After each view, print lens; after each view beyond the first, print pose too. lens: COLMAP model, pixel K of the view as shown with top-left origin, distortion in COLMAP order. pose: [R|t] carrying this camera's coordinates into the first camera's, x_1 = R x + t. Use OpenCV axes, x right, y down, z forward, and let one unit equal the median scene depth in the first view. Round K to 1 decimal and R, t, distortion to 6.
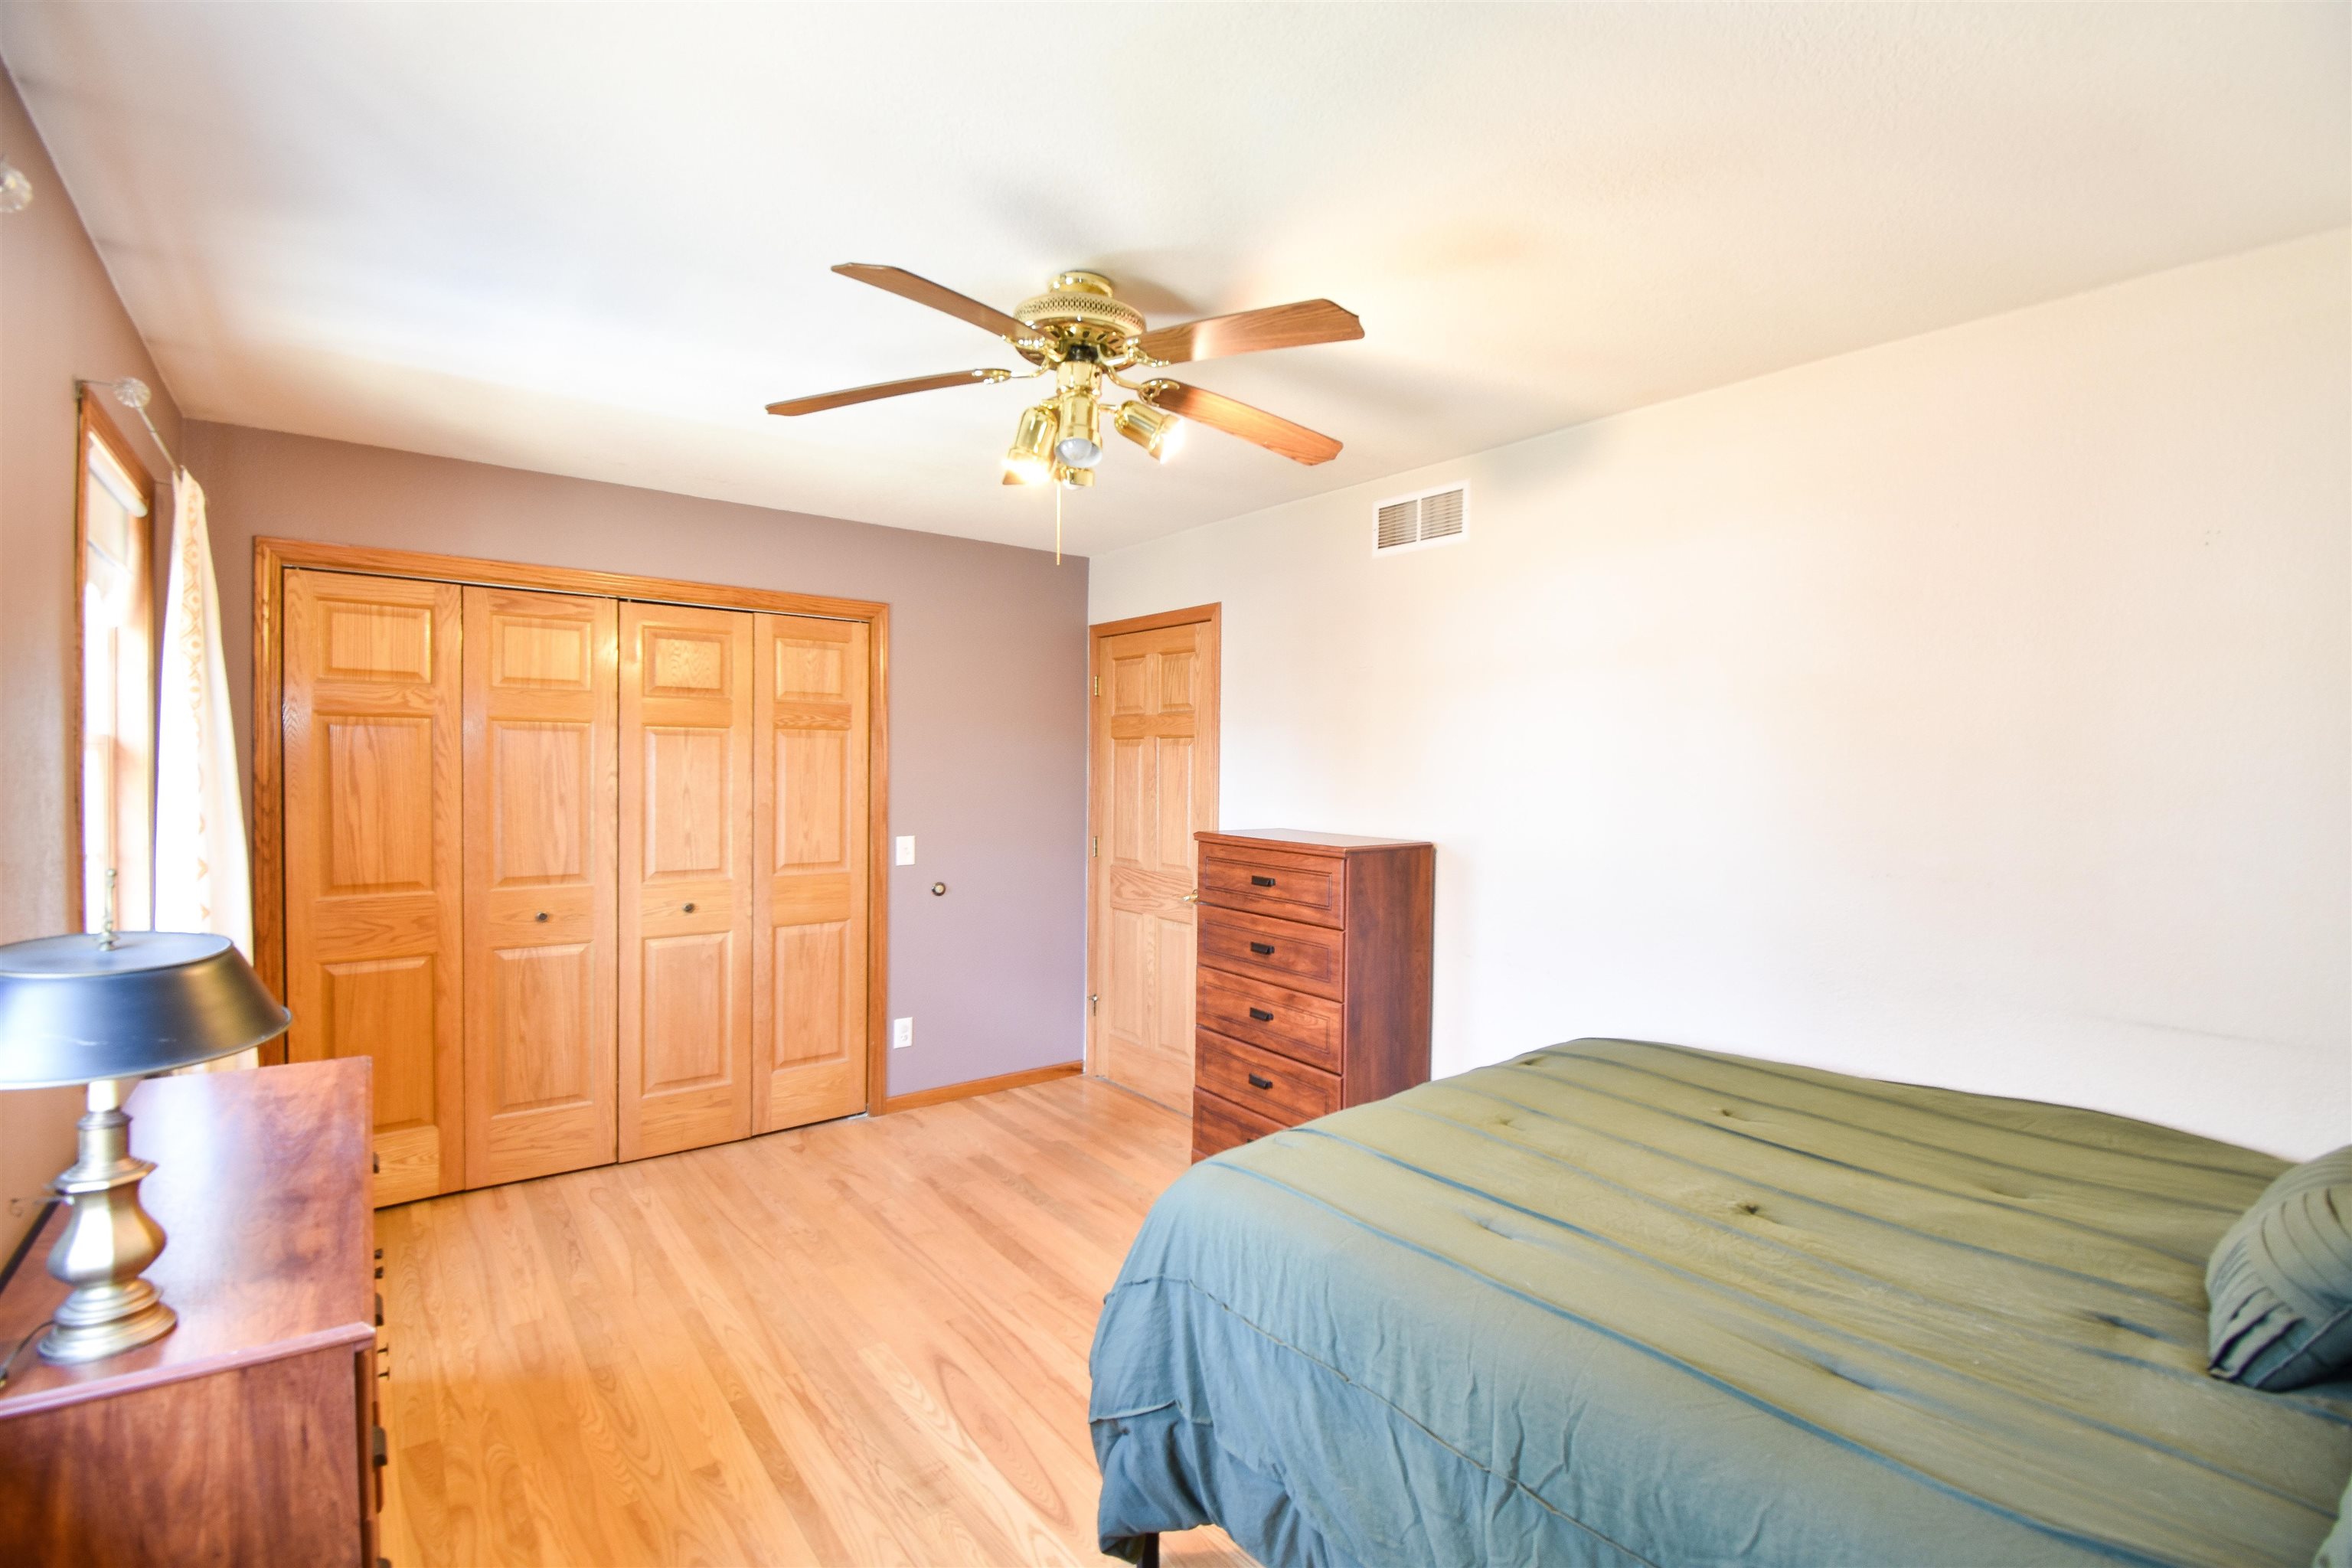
lens RADIAL K [[1034.1, 0, 1186.3], [0, 1034.1, 776.3], [0, 0, 1]] dist [0.009346, -0.019629]
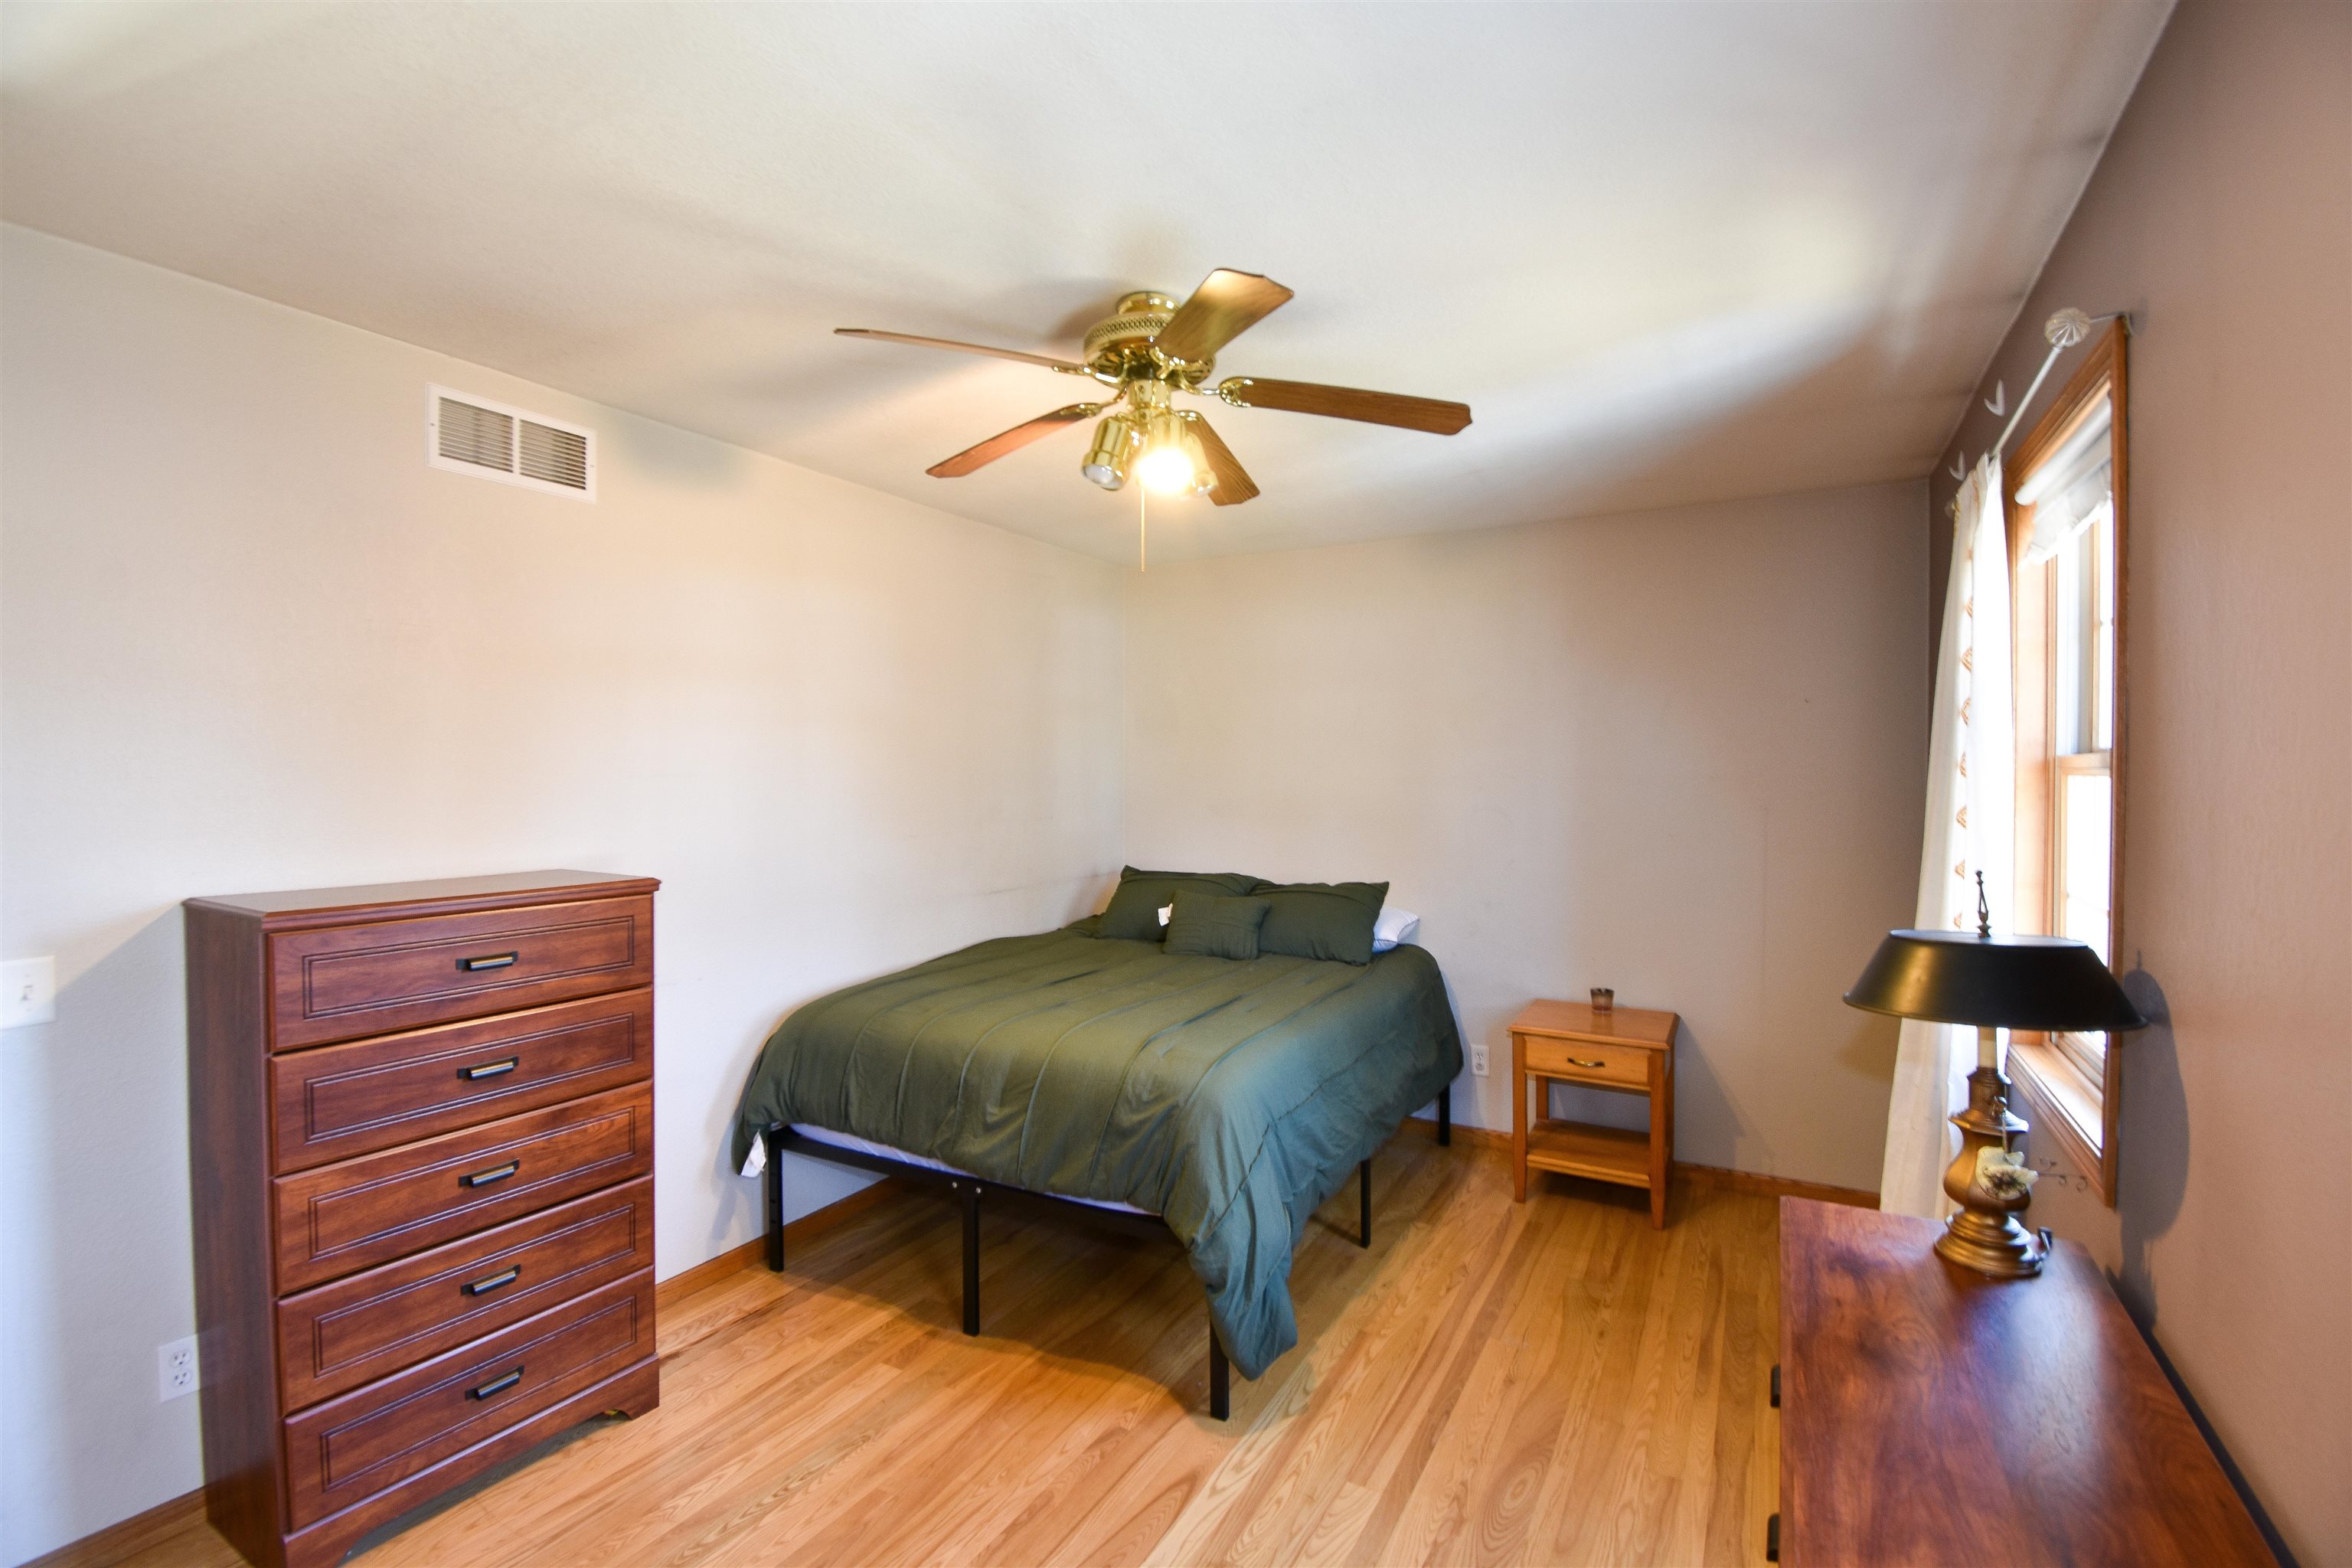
lens RADIAL K [[1034.1, 0, 1181.1], [0, 1034.1, 783.4], [0, 0, 1]] dist [0.009346, -0.019629]
pose [[-0.367482, -0.023890, 0.929724, -0.661556], [0.007225, 0.999567, 0.028540, -0.021568], [-0.930003, 0.017205, -0.367150, 0.840338]]
